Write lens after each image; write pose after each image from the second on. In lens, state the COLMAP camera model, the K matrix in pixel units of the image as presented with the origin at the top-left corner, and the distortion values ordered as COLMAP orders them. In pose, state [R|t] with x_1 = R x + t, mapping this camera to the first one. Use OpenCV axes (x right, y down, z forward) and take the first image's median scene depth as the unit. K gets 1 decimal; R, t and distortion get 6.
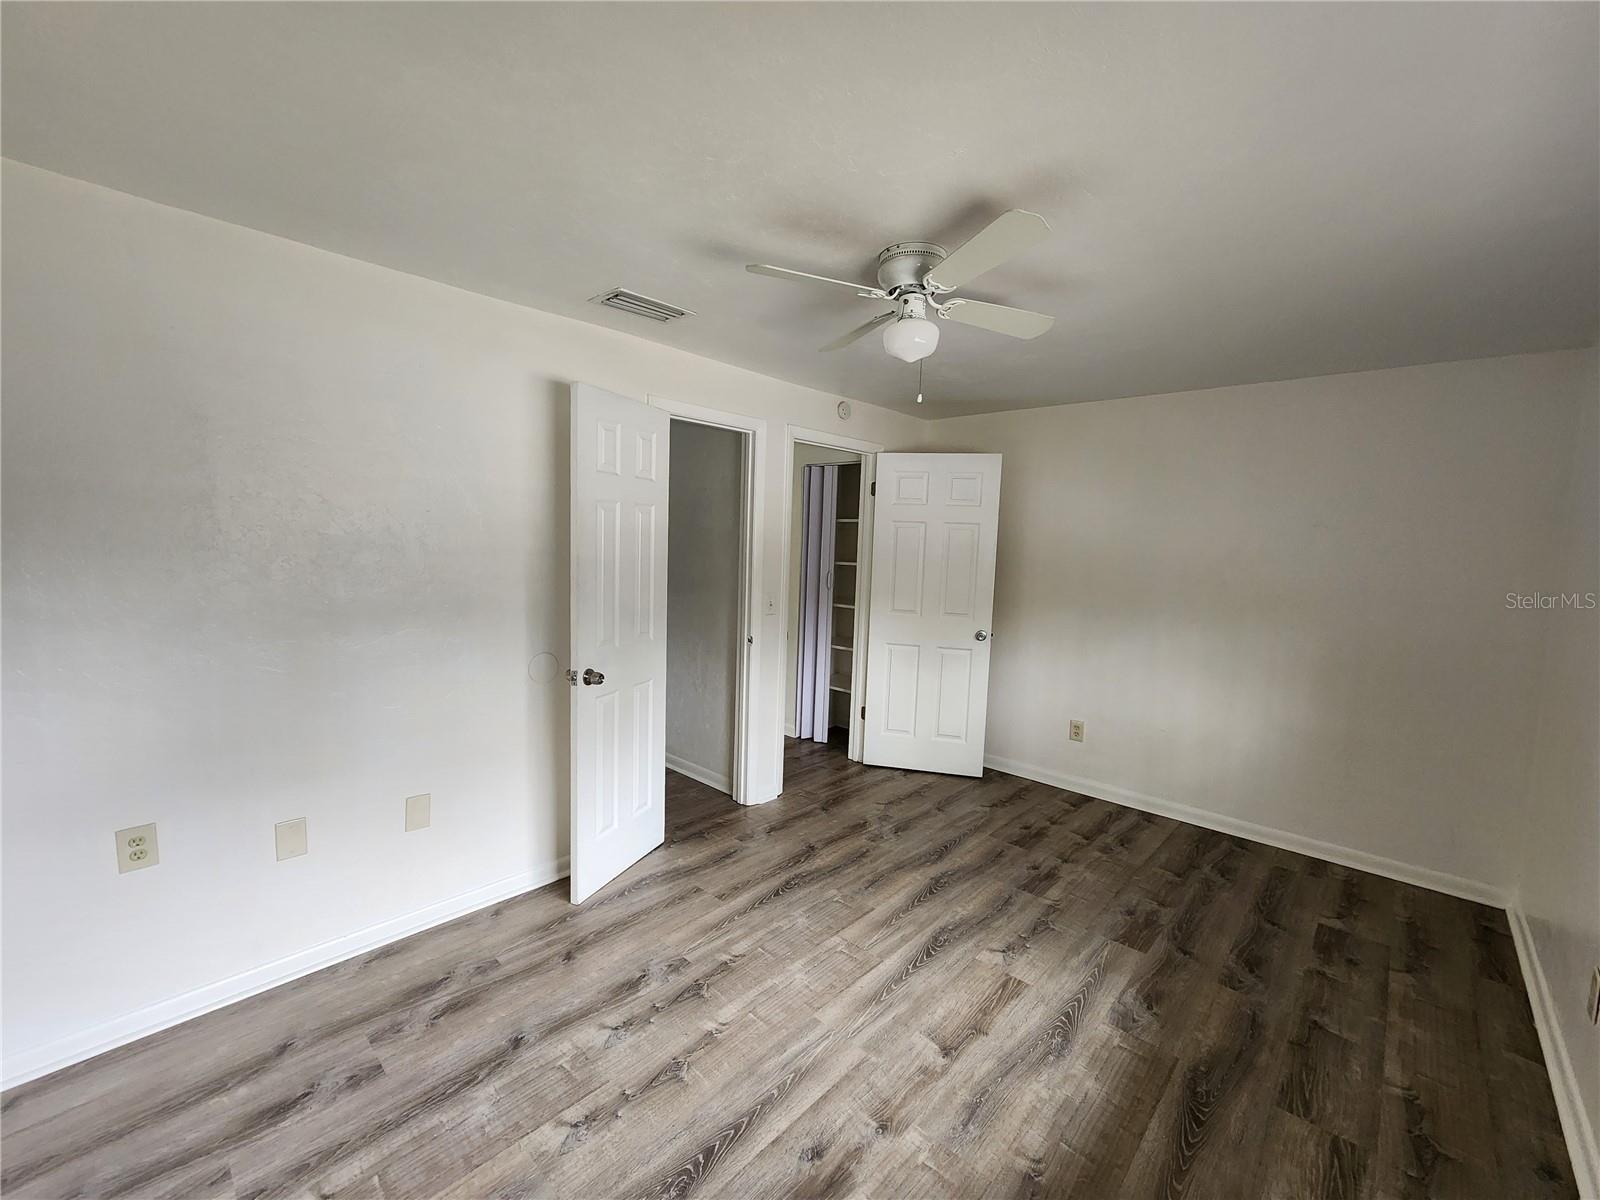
lens RADIAL K [[658.1, 0, 801.0], [0, 658.1, 599.8], [0, 0, 1]] dist [0.001448, -0.000651]
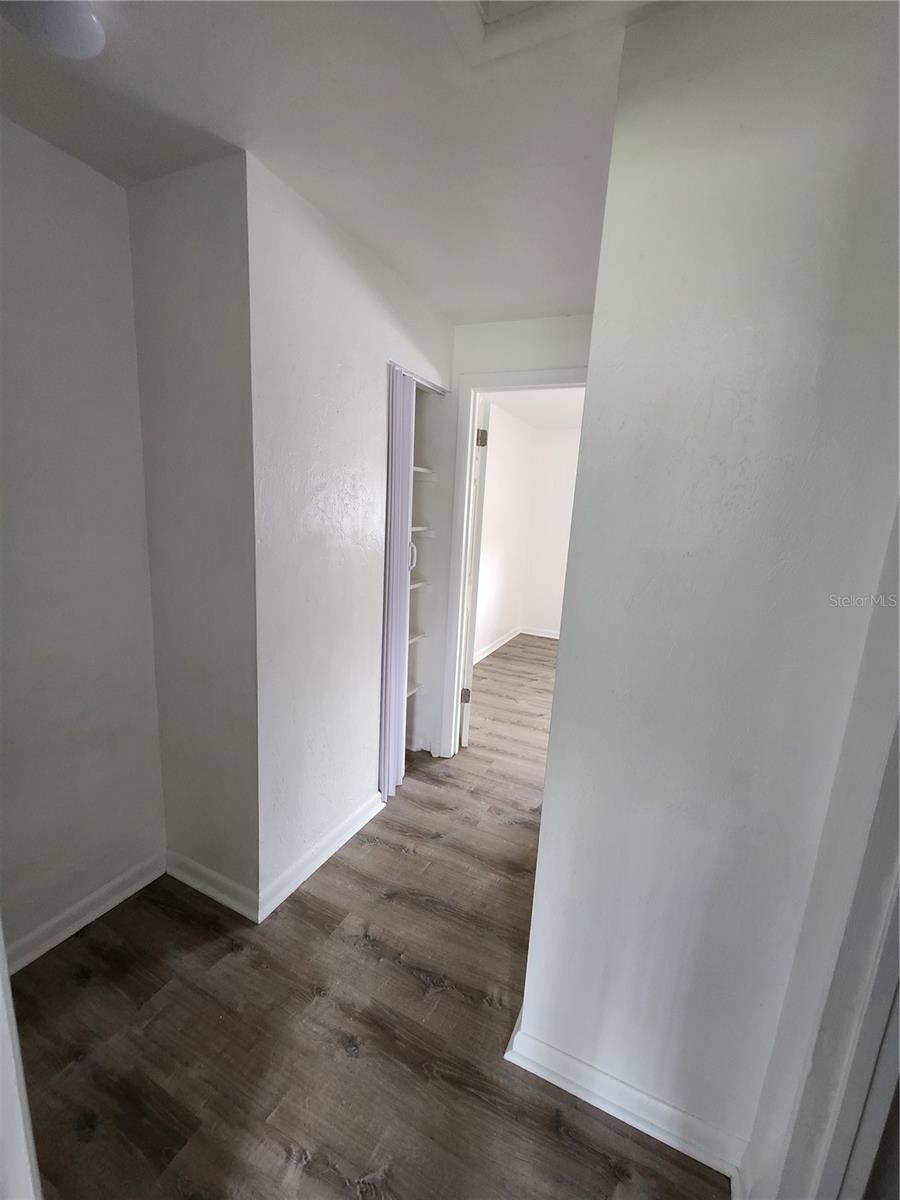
lens RADIAL K [[493.6, 0, 450.0], [0, 493.6, 600.0], [0, 0, 1]] dist [0.001448, -0.000651]
pose [[-0.293539, -0.225162, 0.929052, -0.965922], [0.024438, 0.969780, 0.242754, -0.232037], [-0.955635, 0.093962, -0.279165, 2.334834]]
